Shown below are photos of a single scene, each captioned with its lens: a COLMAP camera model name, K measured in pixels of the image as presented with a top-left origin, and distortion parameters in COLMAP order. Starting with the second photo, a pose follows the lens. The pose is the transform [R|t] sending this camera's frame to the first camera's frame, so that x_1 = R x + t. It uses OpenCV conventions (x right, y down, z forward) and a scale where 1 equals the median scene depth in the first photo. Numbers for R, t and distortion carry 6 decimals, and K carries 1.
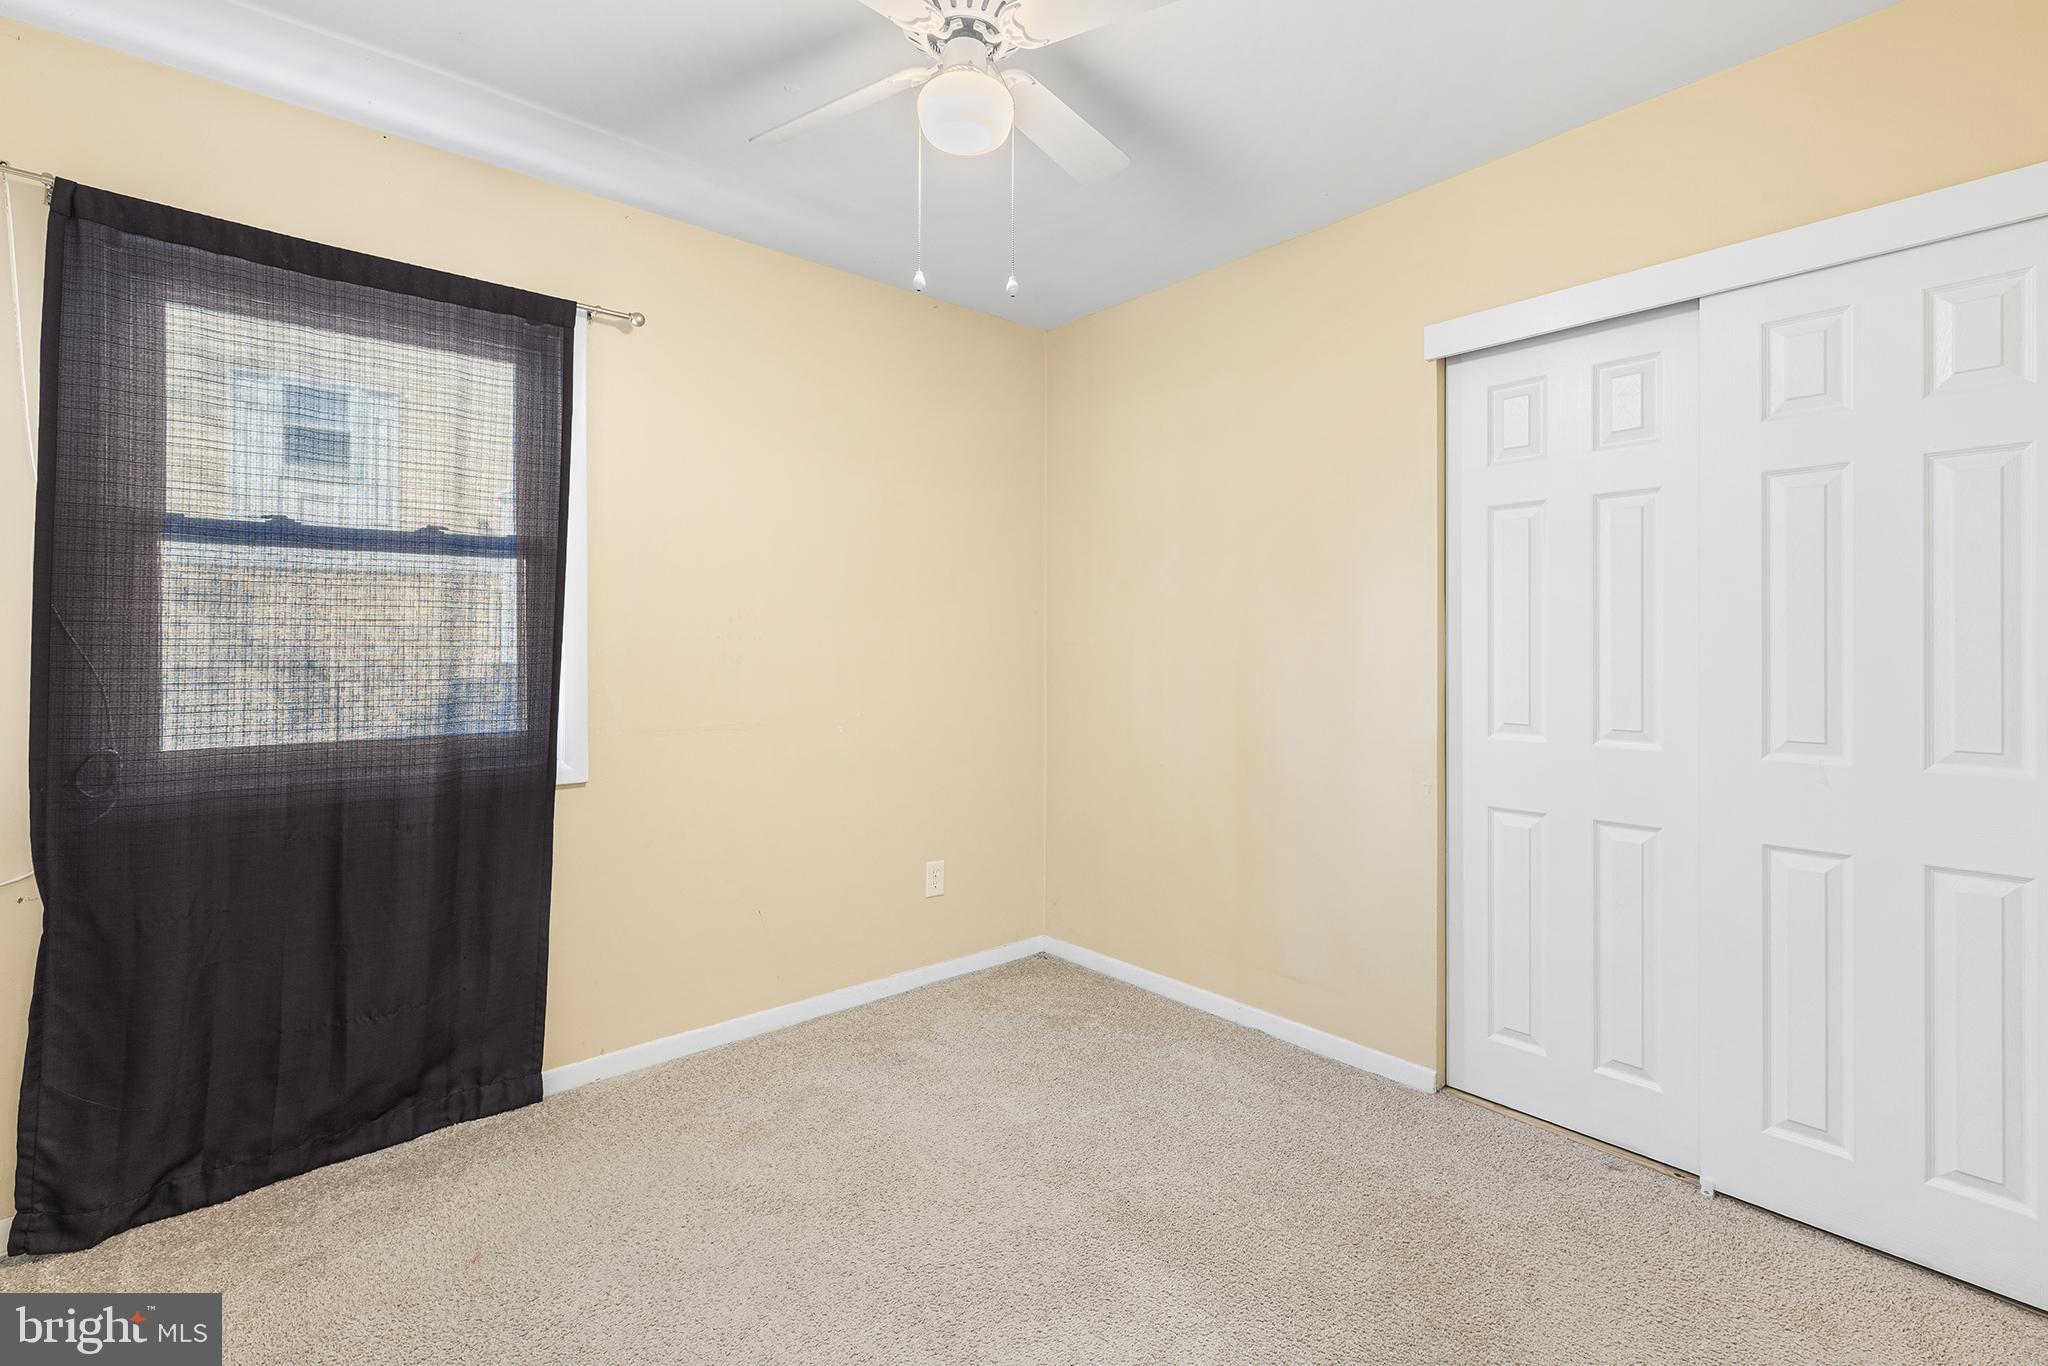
lens RADIAL K [[925.0, 0, 1021.6], [0, 925.0, 657.5], [0, 0, 1]] dist [0.001520, -0.000049]
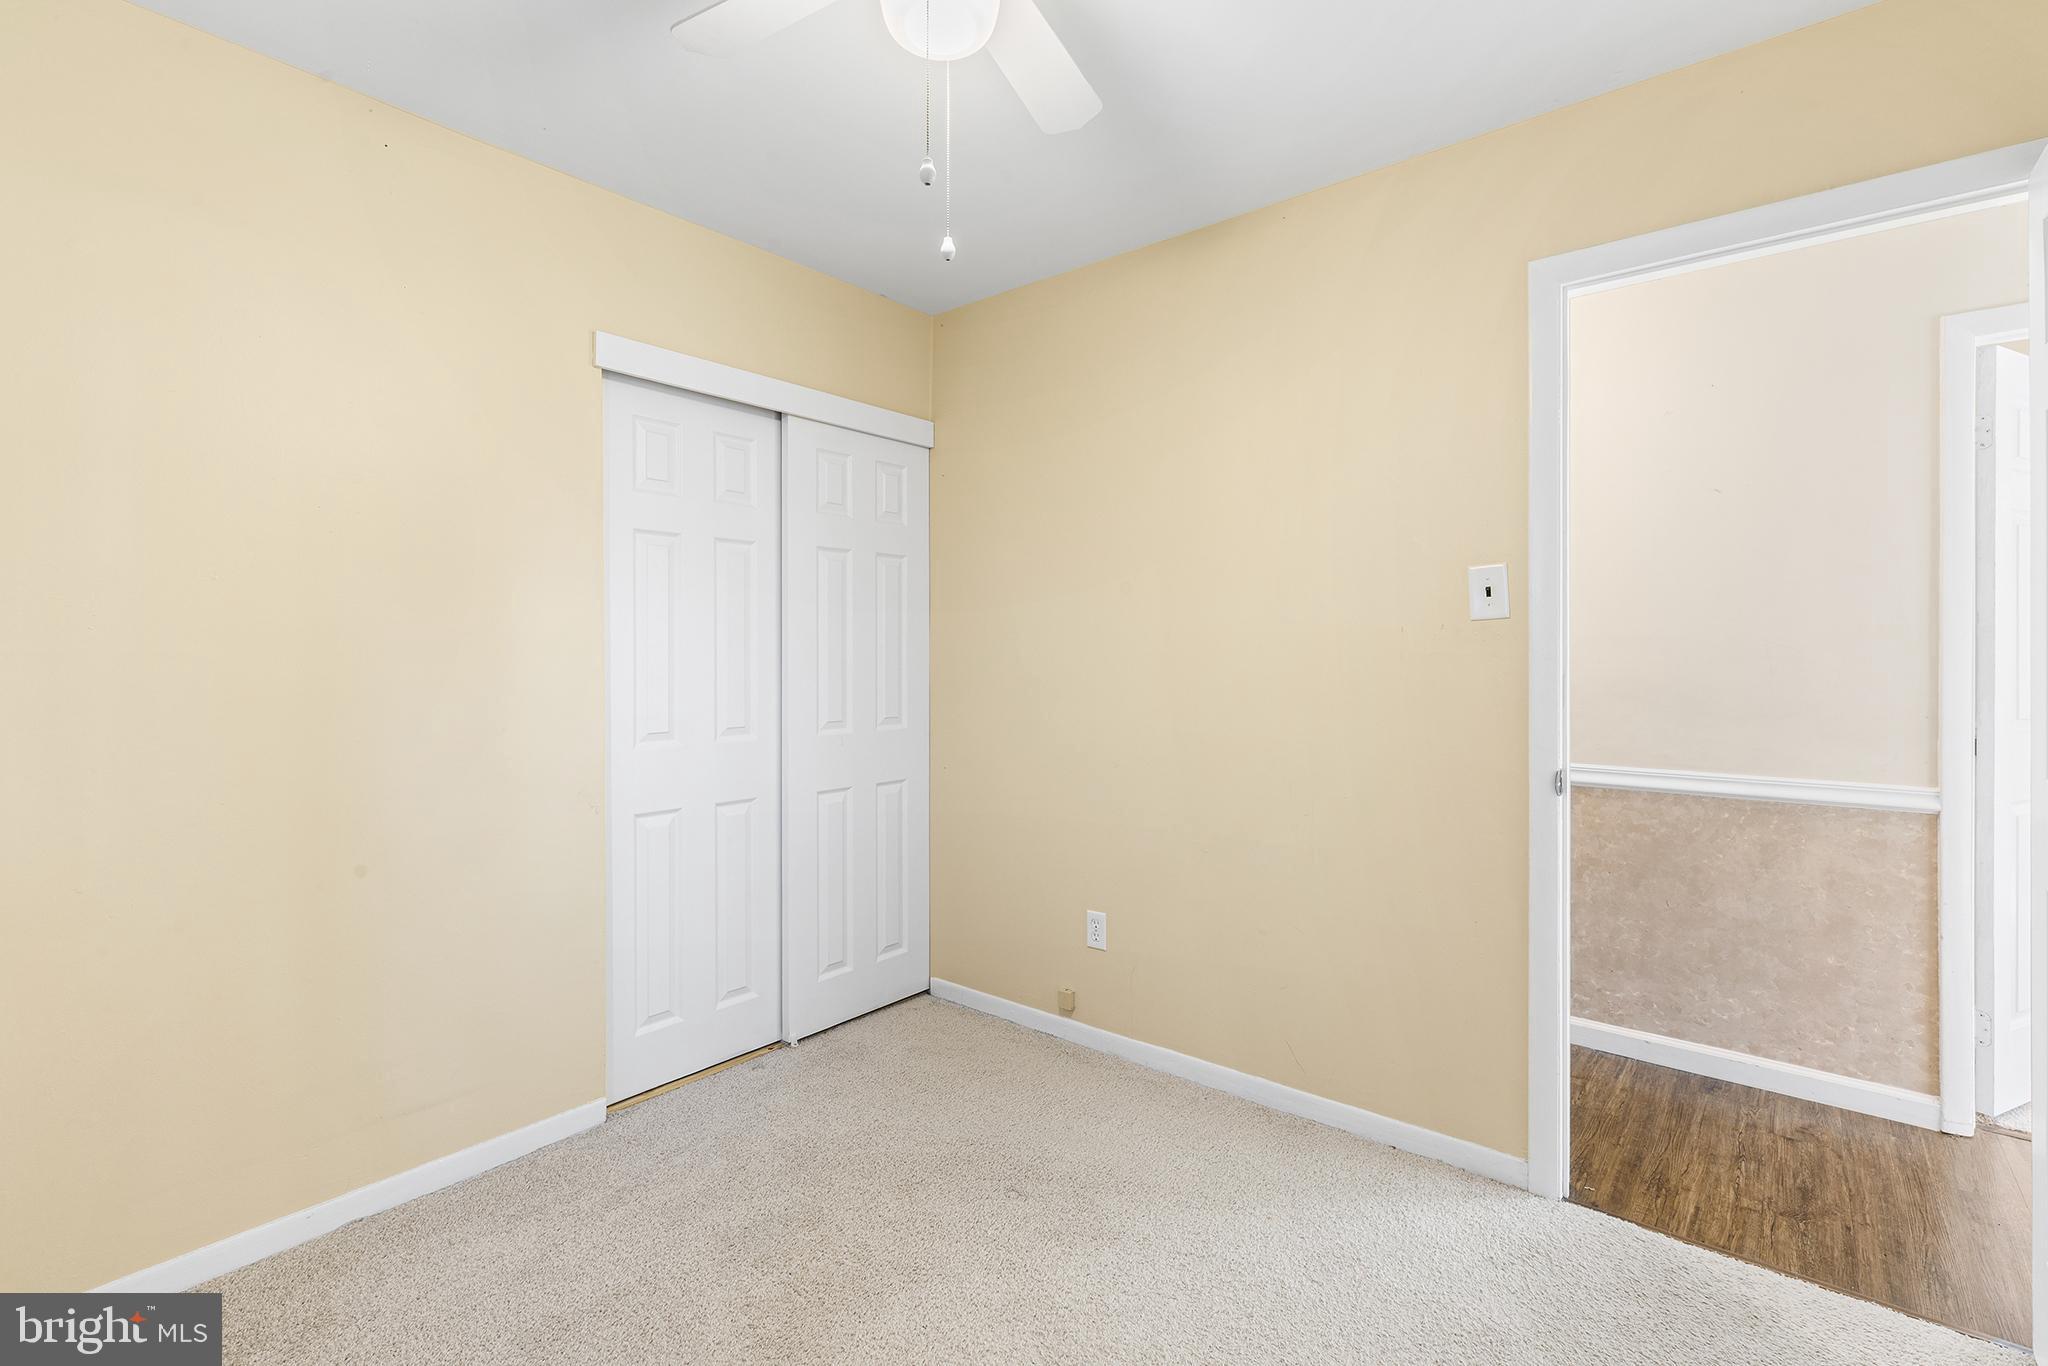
lens RADIAL K [[925.0, 0, 1021.6], [0, 925.0, 657.5], [0, 0, 1]] dist [0.001520, -0.000049]
pose [[-0.169635, -0.001099, 0.985506, -0.672842], [0.008888, 0.999957, 0.002645, -0.017338], [-0.985467, 0.009208, -0.169618, 0.831860]]
